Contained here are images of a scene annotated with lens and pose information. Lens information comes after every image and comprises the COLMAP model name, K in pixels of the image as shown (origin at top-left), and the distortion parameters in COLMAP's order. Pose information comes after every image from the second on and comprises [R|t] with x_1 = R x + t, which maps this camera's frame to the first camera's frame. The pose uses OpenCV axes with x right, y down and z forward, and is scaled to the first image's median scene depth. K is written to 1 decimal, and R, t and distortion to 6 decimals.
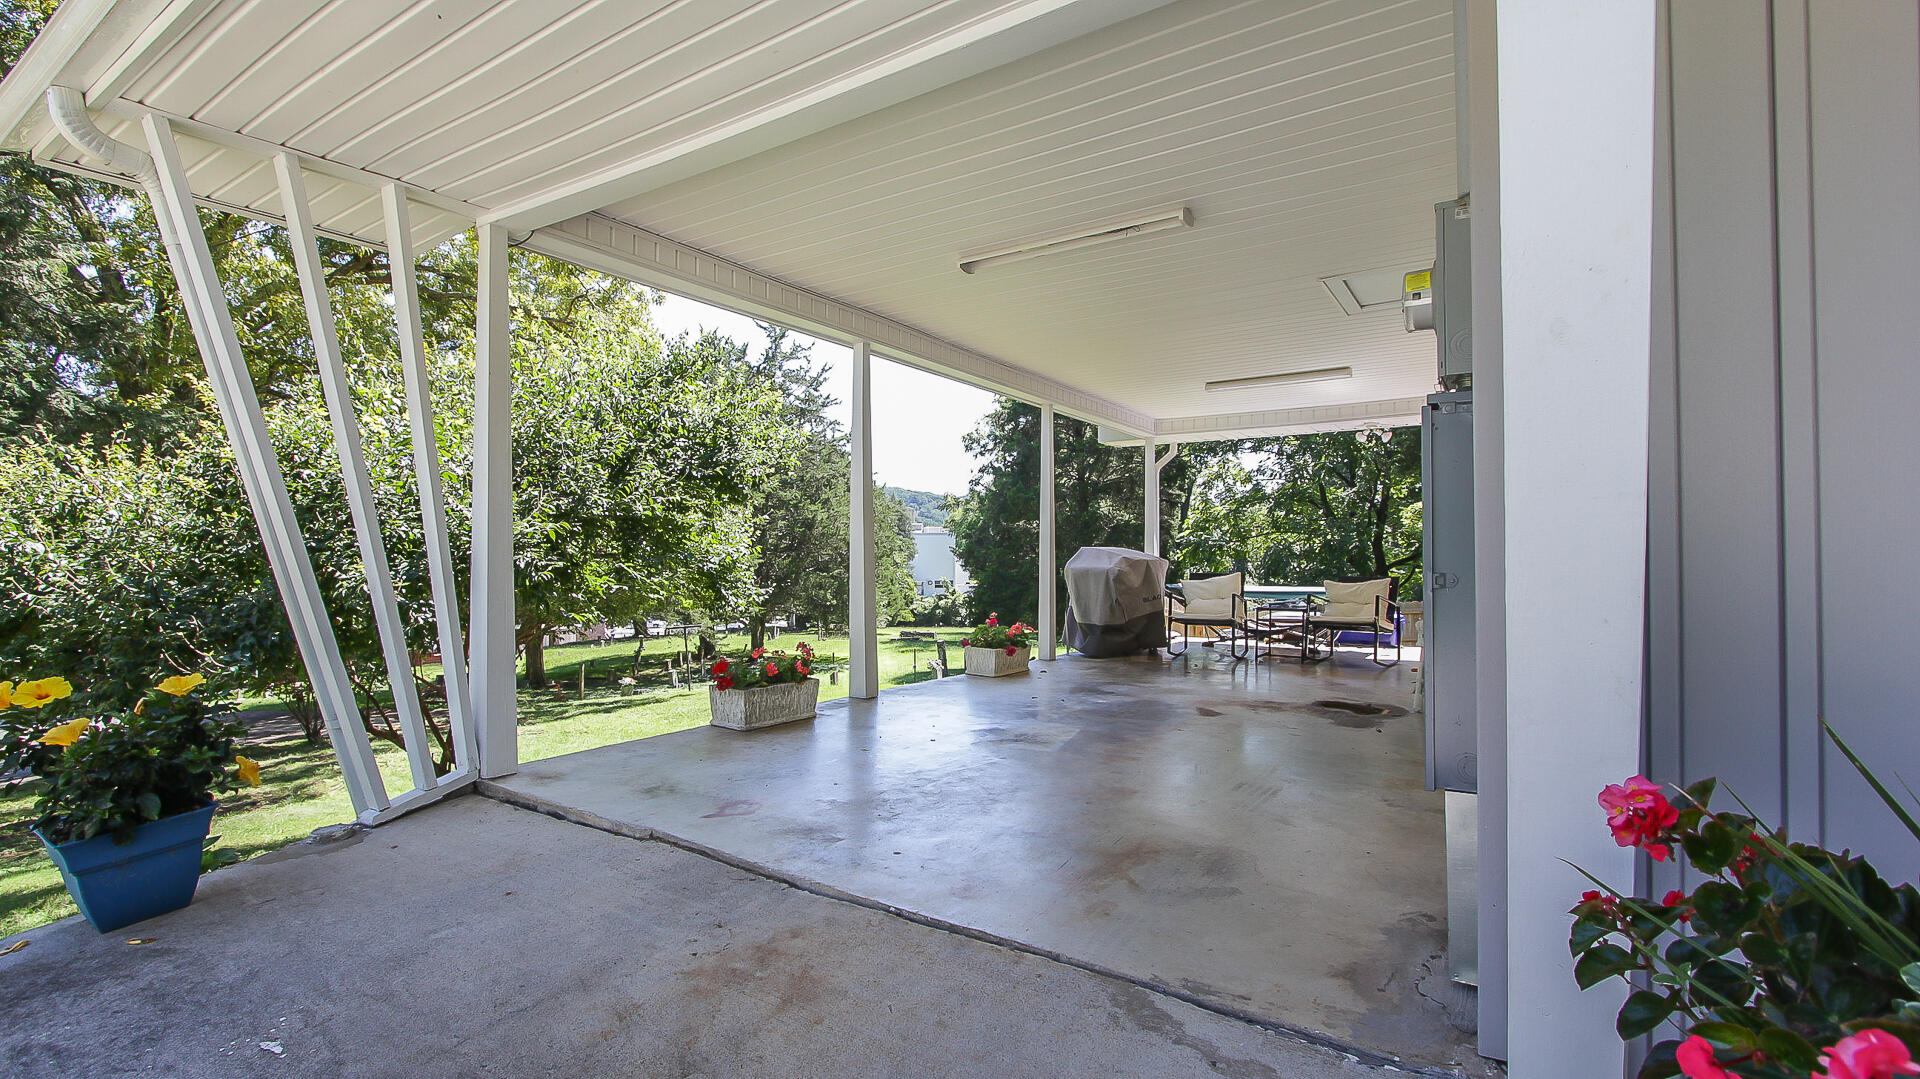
lens RADIAL K [[879.4, 0, 942.7], [0, 879.4, 543.4], [0, 0, 1]] dist [-0.012586, 0.000096]
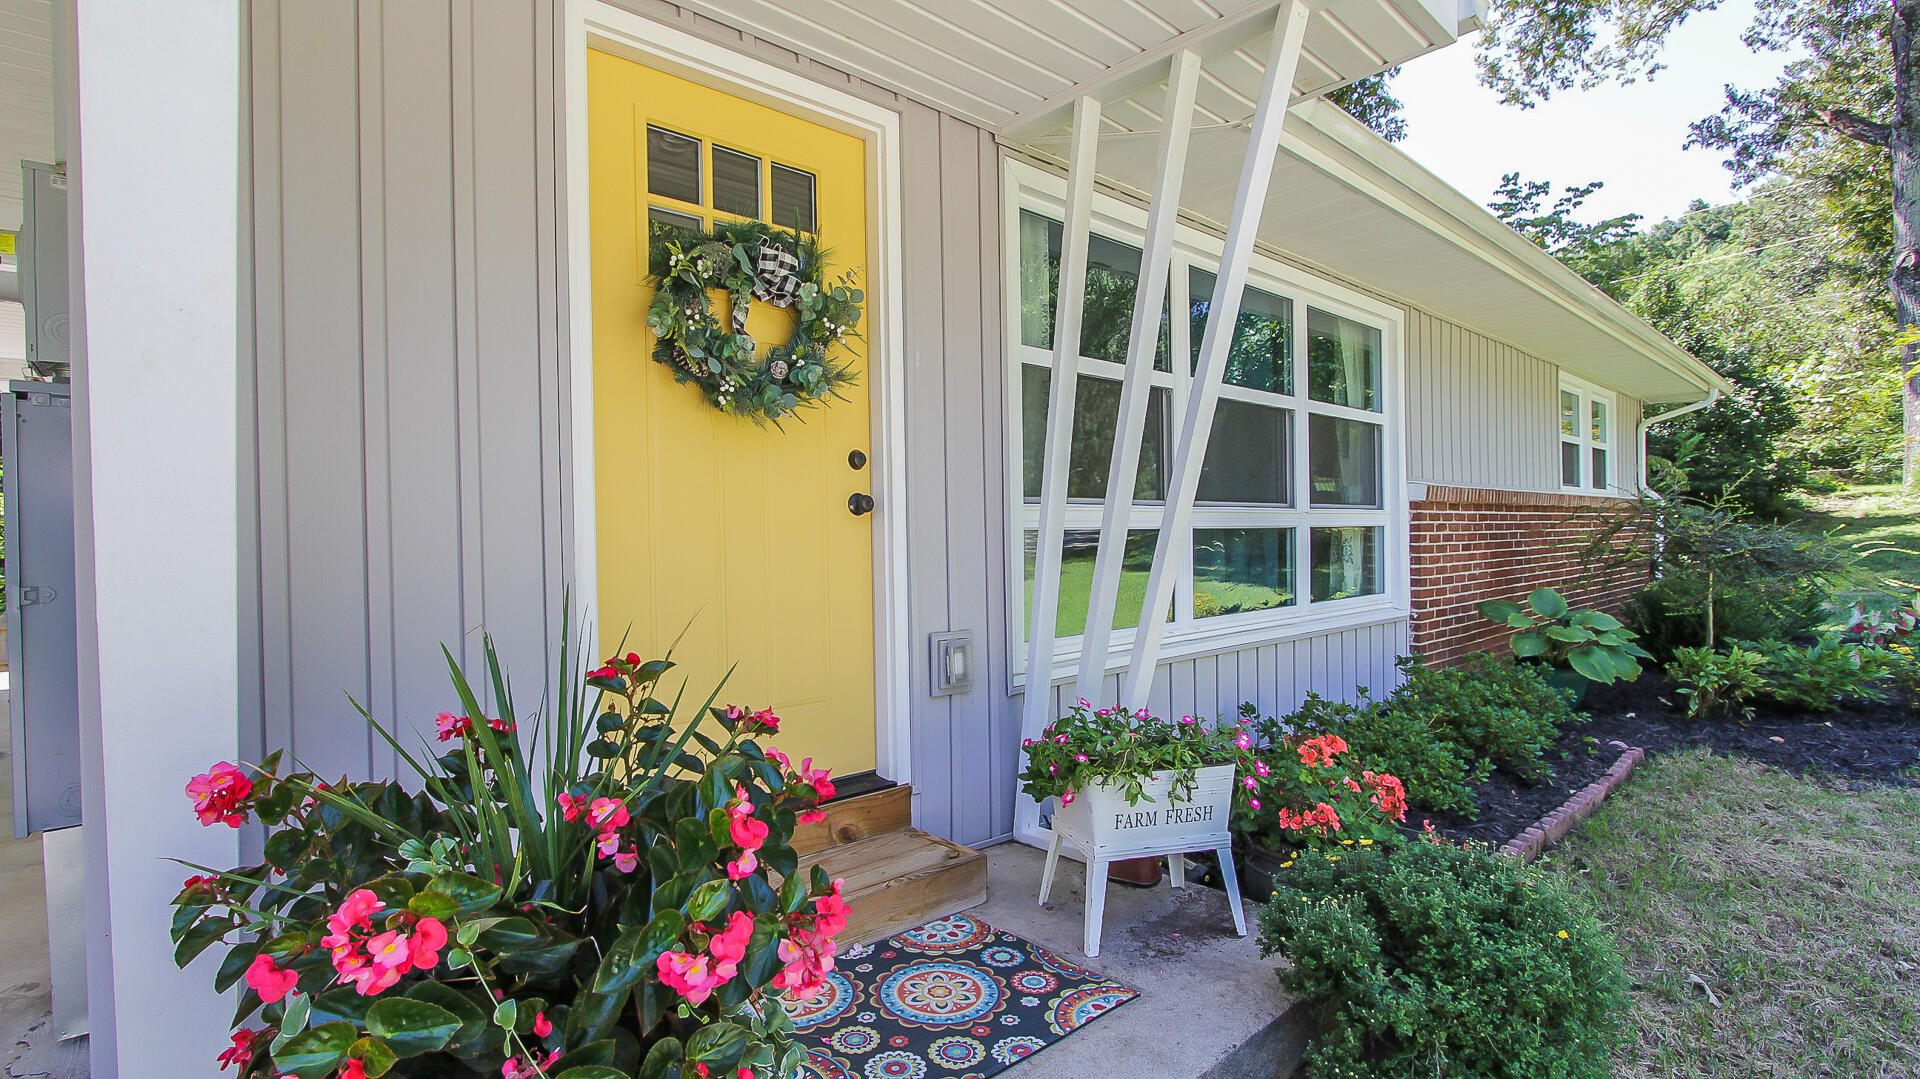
lens RADIAL K [[879.4, 0, 942.7], [0, 879.4, 543.4], [0, 0, 1]] dist [-0.012586, 0.000096]
pose [[0.253277, -0.010028, 0.967342, -0.075671], [0.002518, 0.999950, 0.009706, -0.031622], [-0.967391, -0.000023, 0.253289, -0.198857]]
